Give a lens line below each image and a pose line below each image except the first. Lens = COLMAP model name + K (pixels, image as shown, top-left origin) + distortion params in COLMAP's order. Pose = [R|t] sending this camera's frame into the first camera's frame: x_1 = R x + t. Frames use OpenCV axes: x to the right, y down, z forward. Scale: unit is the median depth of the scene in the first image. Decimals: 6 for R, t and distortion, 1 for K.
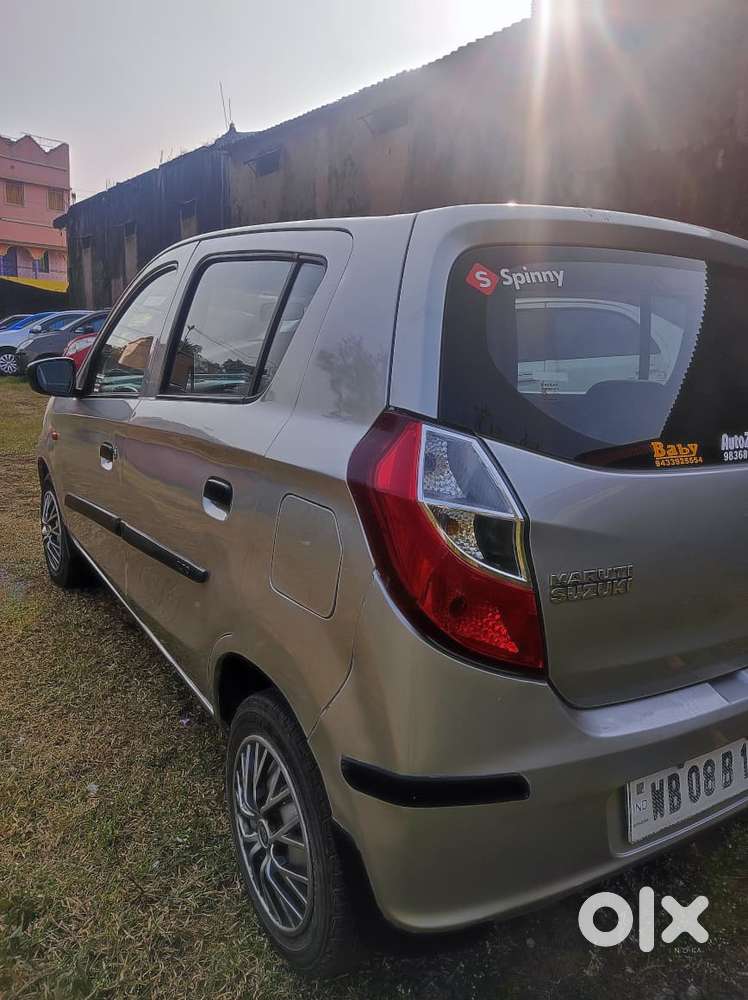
lens RADIAL K [[738.4, 0, 373.0], [0, 738.4, 503.0], [0, 0, 1]] dist [0.100951, -0.162375]
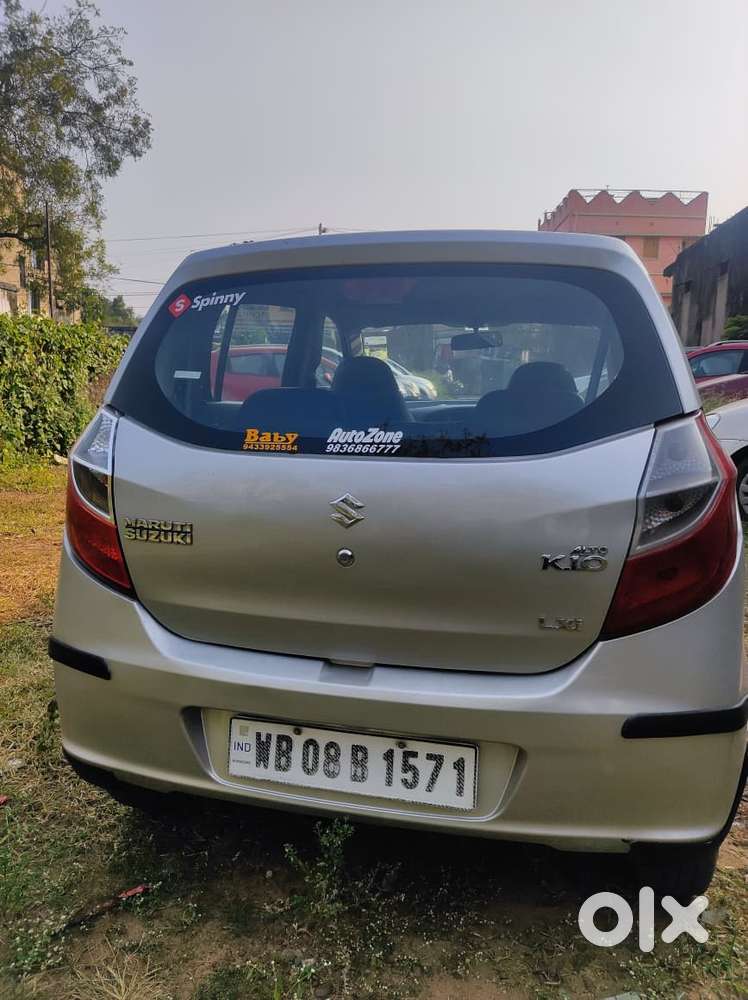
lens RADIAL K [[738.4, 0, 373.0], [0, 738.4, 503.0], [0, 0, 1]] dist [0.100951, -0.162375]
pose [[0.690698, 0.094161, -0.716987, 1.267906], [-0.135675, 0.990753, -0.000586, 0.008262], [0.710302, 0.097682, 0.697087, 0.306232]]
